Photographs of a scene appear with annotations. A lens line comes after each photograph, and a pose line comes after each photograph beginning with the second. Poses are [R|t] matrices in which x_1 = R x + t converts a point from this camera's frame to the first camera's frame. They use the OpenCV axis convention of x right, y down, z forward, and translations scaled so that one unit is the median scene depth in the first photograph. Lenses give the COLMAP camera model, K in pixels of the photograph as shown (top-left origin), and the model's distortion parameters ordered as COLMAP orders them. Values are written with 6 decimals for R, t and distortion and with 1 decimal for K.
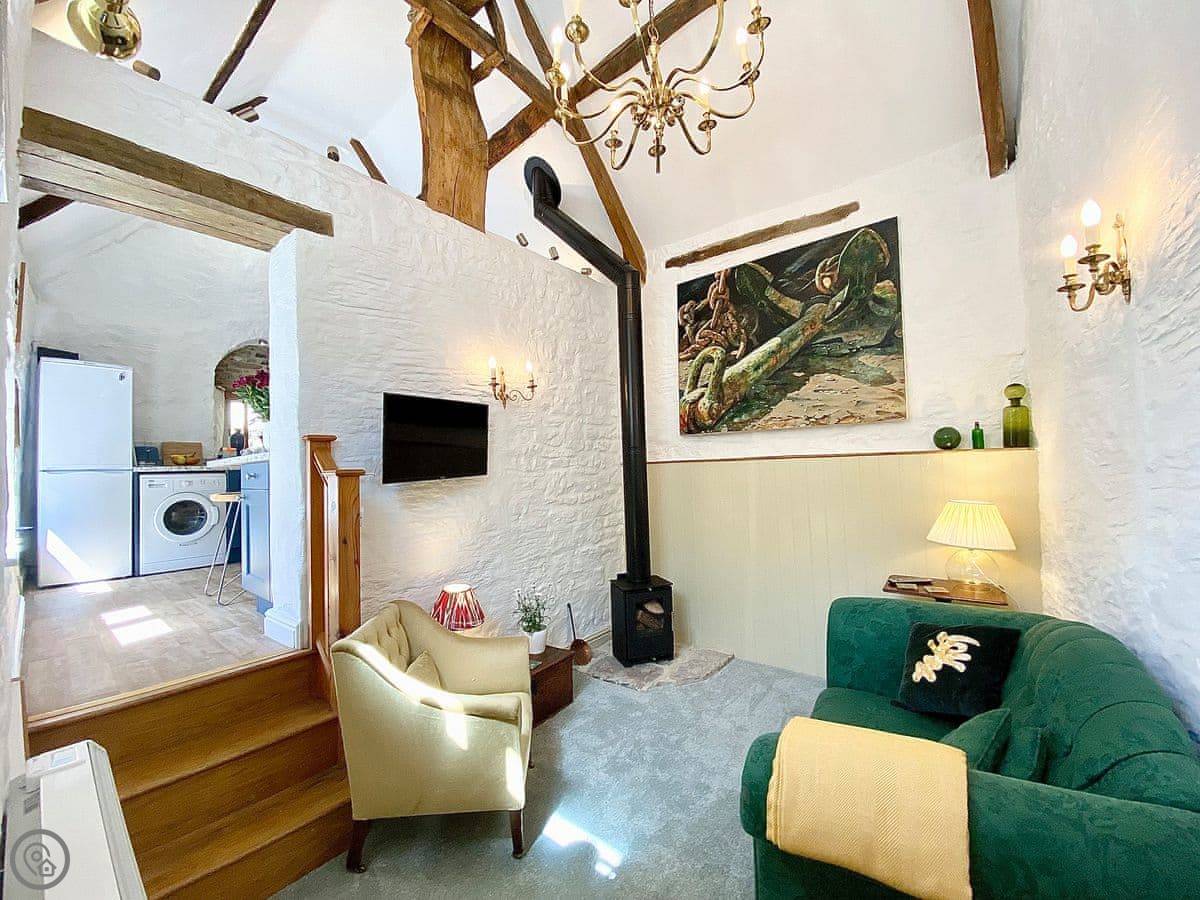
lens RADIAL K [[478.4, 0, 581.1], [0, 478.4, 444.4], [0, 0, 1]] dist [-0.016214, -0.000405]
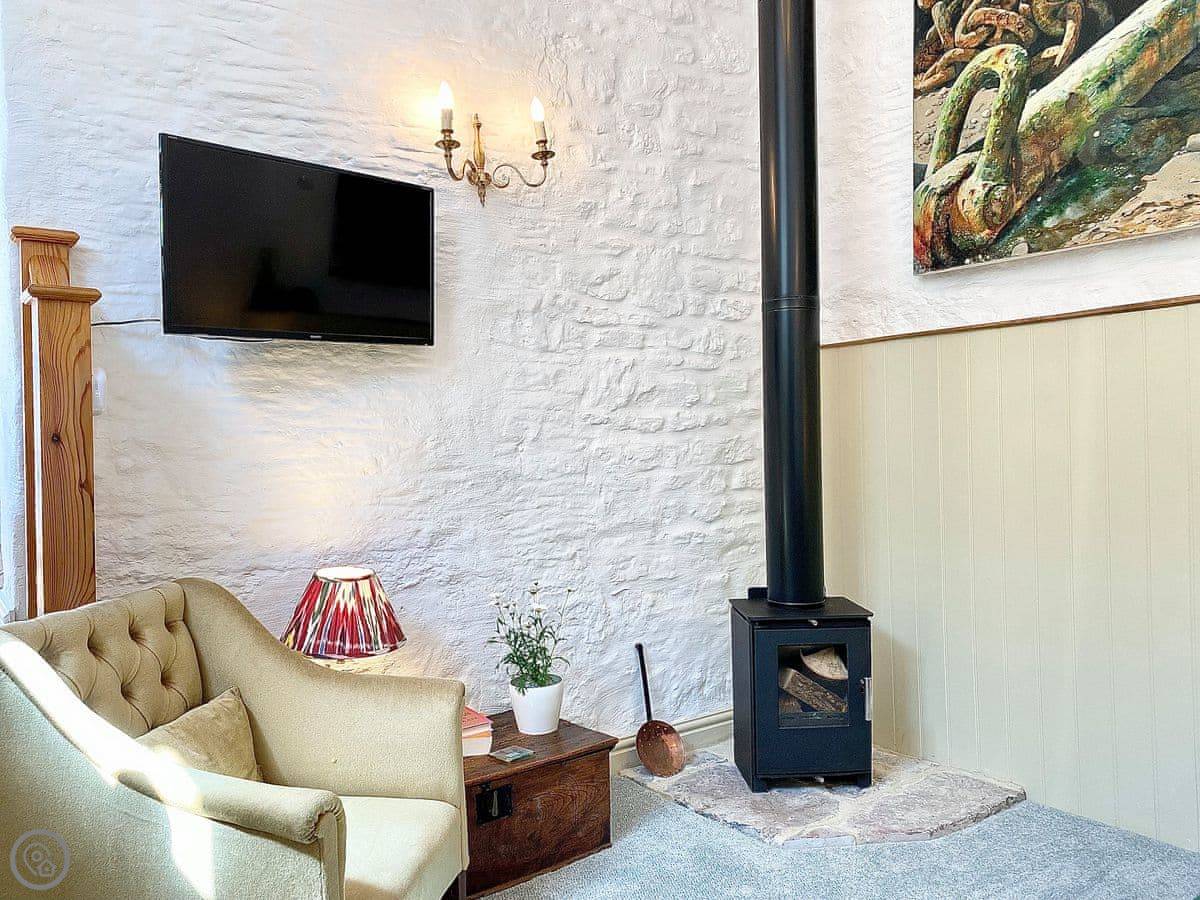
lens RADIAL K [[905.5, 0, 558.8], [0, 905.5, 450.1], [0, 0, 1]] dist [-0.000362, -0.043025]
pose [[0.966961, 0.020601, -0.254092, 0.123768], [-0.002711, 0.997504, 0.070556, 0.088910], [0.254911, -0.067536, 0.964603, 0.156268]]
